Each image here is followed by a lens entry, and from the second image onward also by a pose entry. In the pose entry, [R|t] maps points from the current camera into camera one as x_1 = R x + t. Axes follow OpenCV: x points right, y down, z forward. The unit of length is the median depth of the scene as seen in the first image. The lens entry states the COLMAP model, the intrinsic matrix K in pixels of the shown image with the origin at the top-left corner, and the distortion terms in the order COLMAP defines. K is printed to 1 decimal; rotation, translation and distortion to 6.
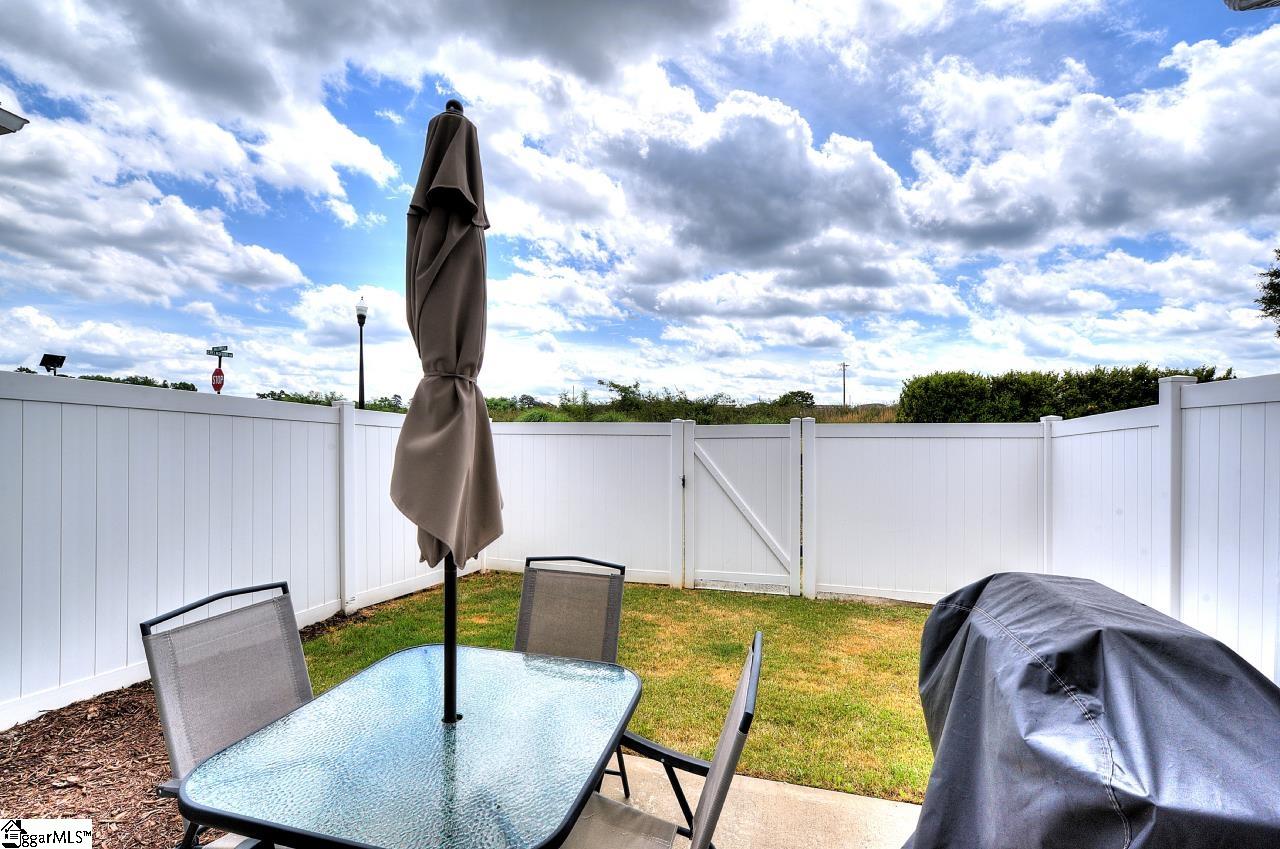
lens RADIAL K [[549.8, 0, 647.5], [0, 549.8, 433.6], [0, 0, 1]] dist [-0.000814, 0.000122]
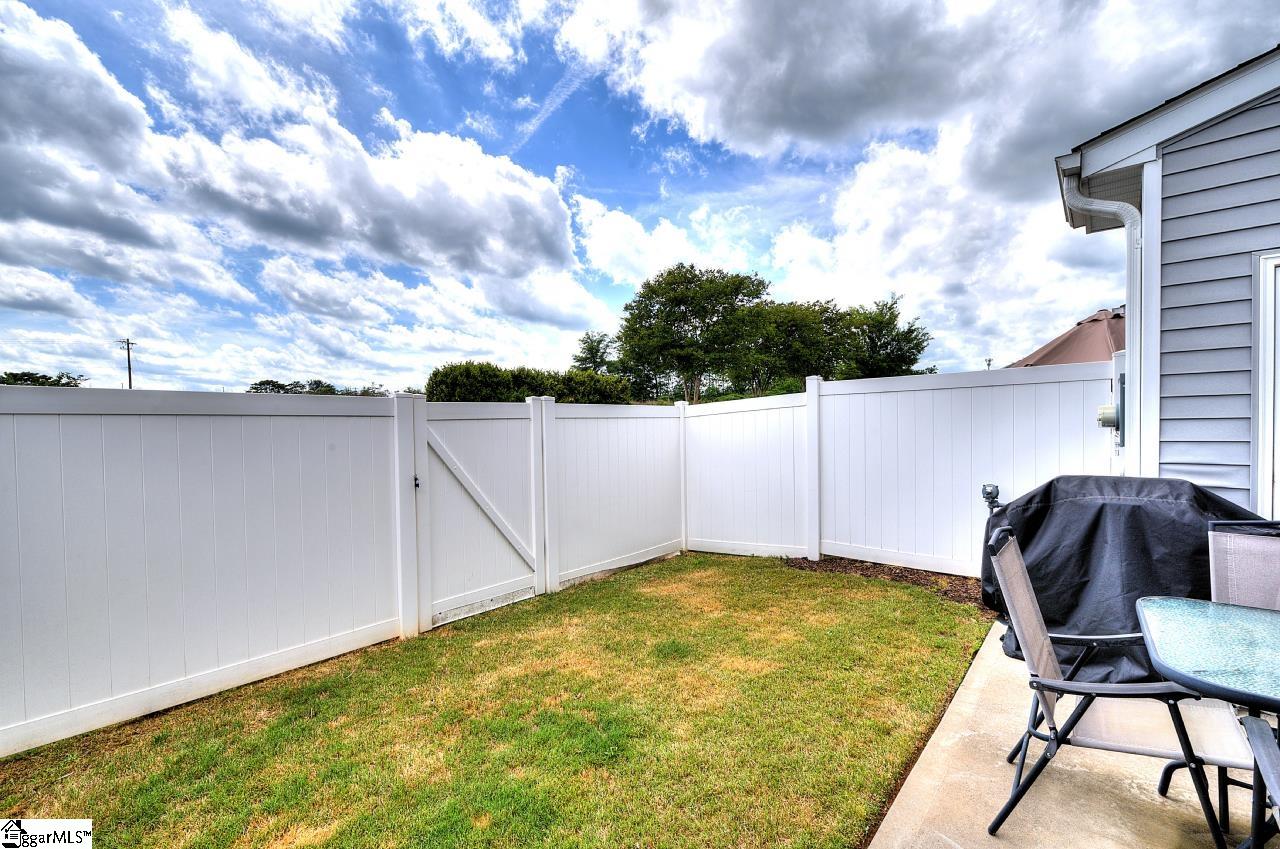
lens RADIAL K [[549.8, 0, 635.6], [0, 549.8, 428.0], [0, 0, 1]] dist [-0.000814, 0.000122]
pose [[0.405452, -0.010828, 0.914052, -0.309588], [0.011211, 0.999914, 0.006873, 0.010488], [-0.914047, 0.007461, 0.405539, 0.306402]]
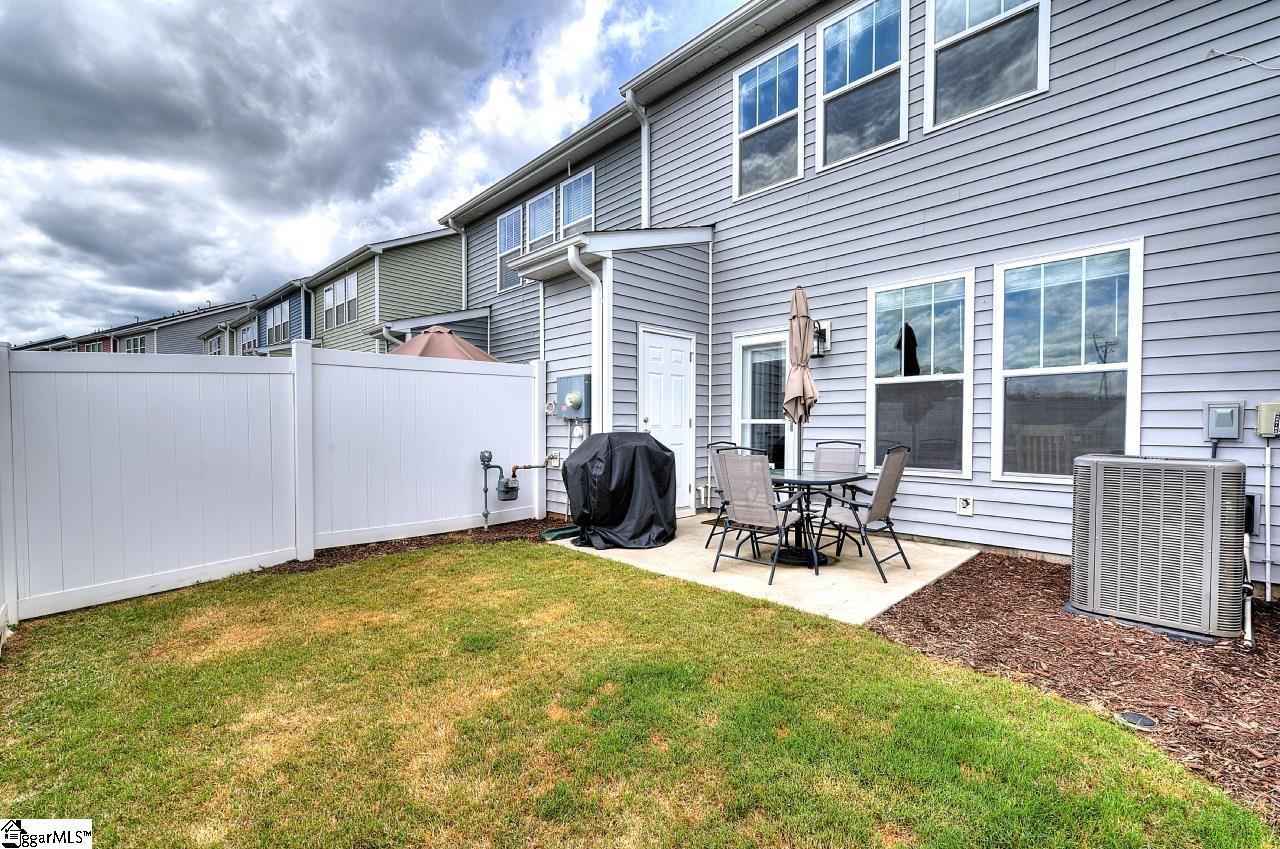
lens RADIAL K [[549.8, 0, 640.1], [0, 549.8, 428.4], [0, 0, 1]] dist [-0.000814, 0.000122]
pose [[-0.867120, -0.007830, 0.498038, -0.195139], [-0.000822, 0.999898, 0.014290, 0.033845], [-0.498098, 0.011981, -0.867038, 0.697026]]
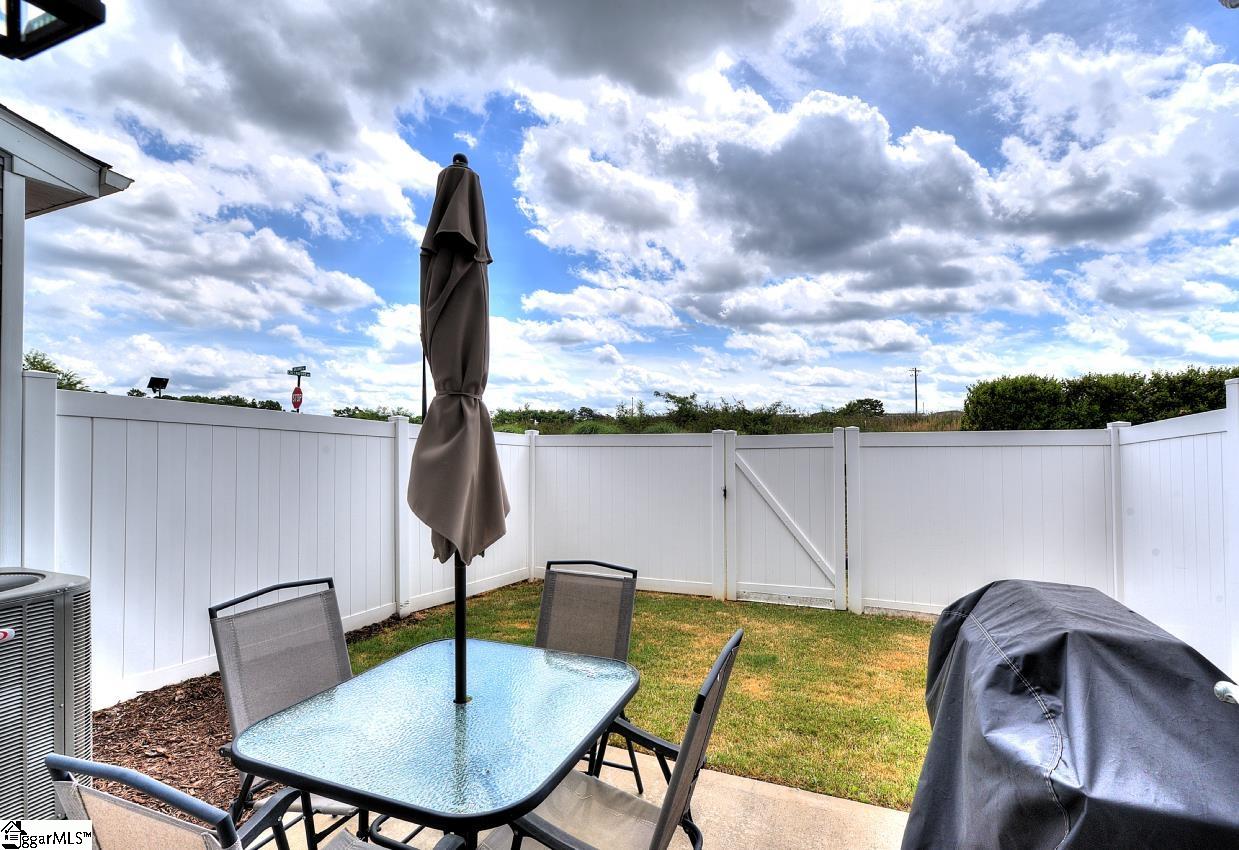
lens RADIAL K [[570.3, 0, 662.6], [0, 570.3, 431.0], [0, 0, 1]] dist [-0.004355, 0.000484]
pose [[0.994443, -0.010878, -0.104717, 0.040087], [0.008210, 0.999631, -0.025877, 0.001365], [0.104960, 0.024874, 0.994165, -0.026915]]
